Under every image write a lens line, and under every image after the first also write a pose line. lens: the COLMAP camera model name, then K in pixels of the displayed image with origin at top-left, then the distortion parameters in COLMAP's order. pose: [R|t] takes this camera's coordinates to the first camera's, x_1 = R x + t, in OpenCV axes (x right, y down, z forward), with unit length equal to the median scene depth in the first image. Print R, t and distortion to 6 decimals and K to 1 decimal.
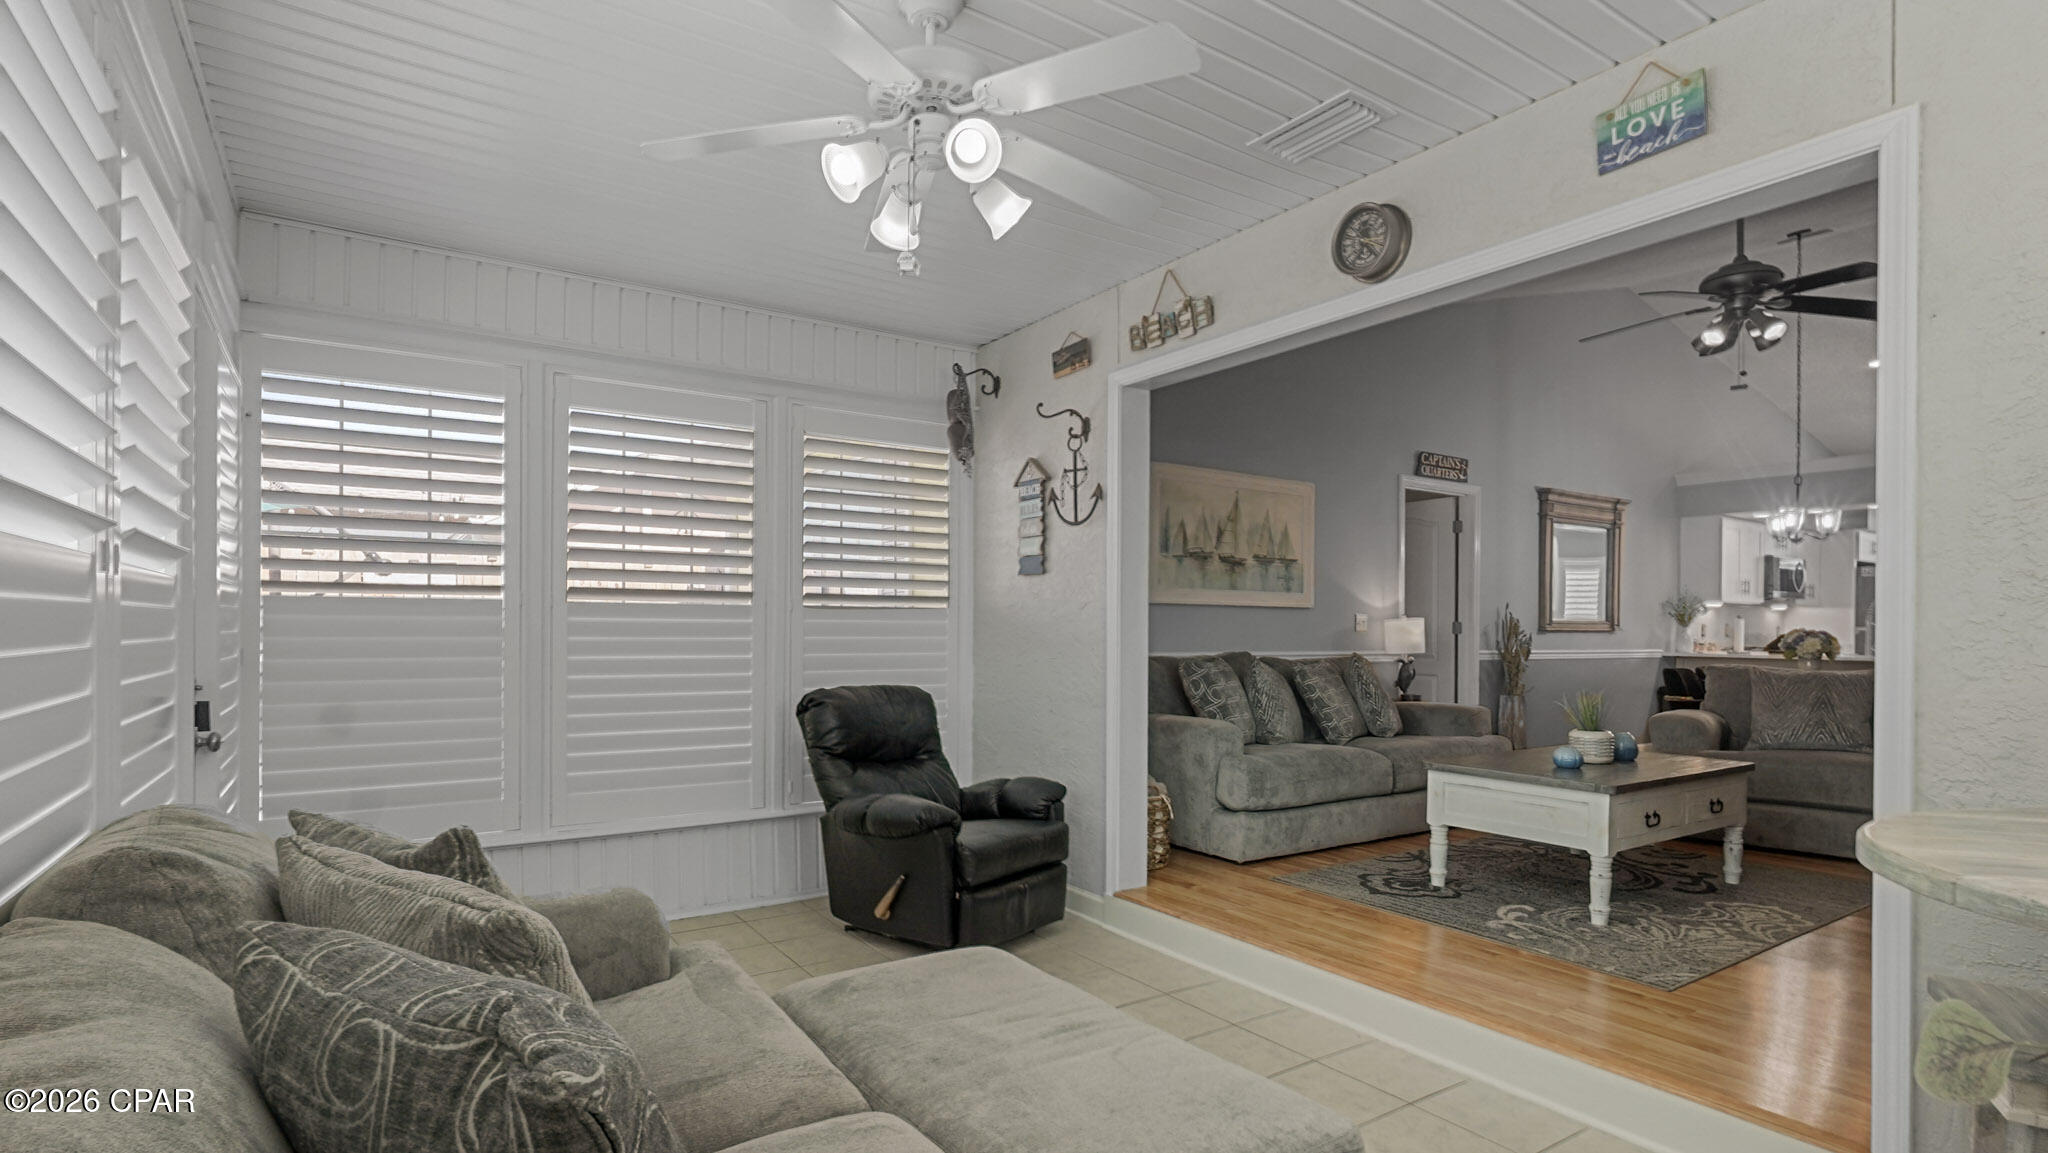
lens RADIAL K [[1004.2, 0, 1022.2], [0, 1004.2, 626.5], [0, 0, 1]] dist [-0.000020, 0.000390]
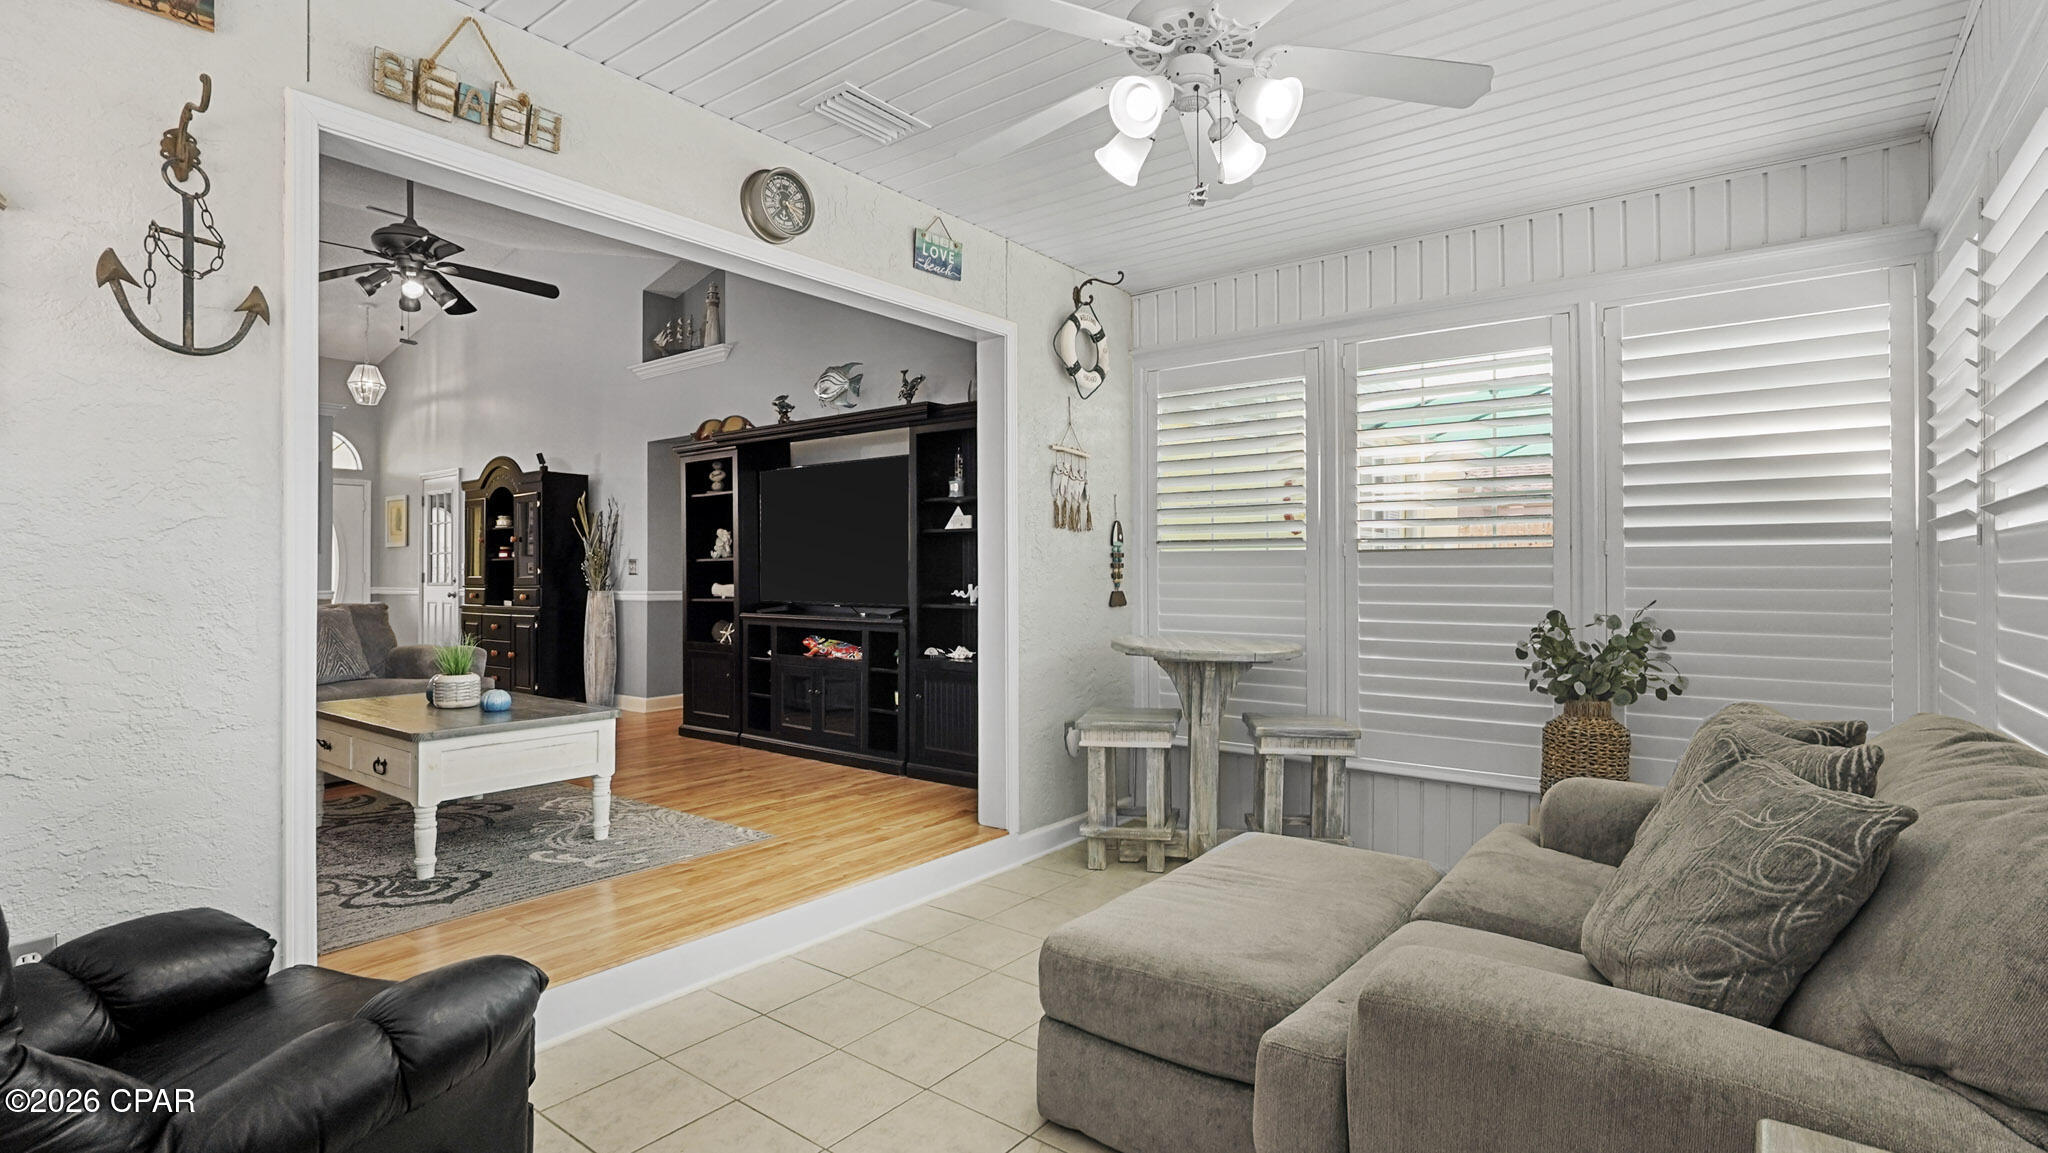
lens RADIAL K [[965.9, 0, 1022.4], [0, 965.9, 569.1], [0, 0, 1]] dist [-0.003278, 0.000308]
pose [[-0.308900, -0.000920, 0.951094, -0.560807], [-0.004671, 0.999989, -0.000549, -0.001771], [-0.951083, -0.004612, -0.308901, 0.863587]]
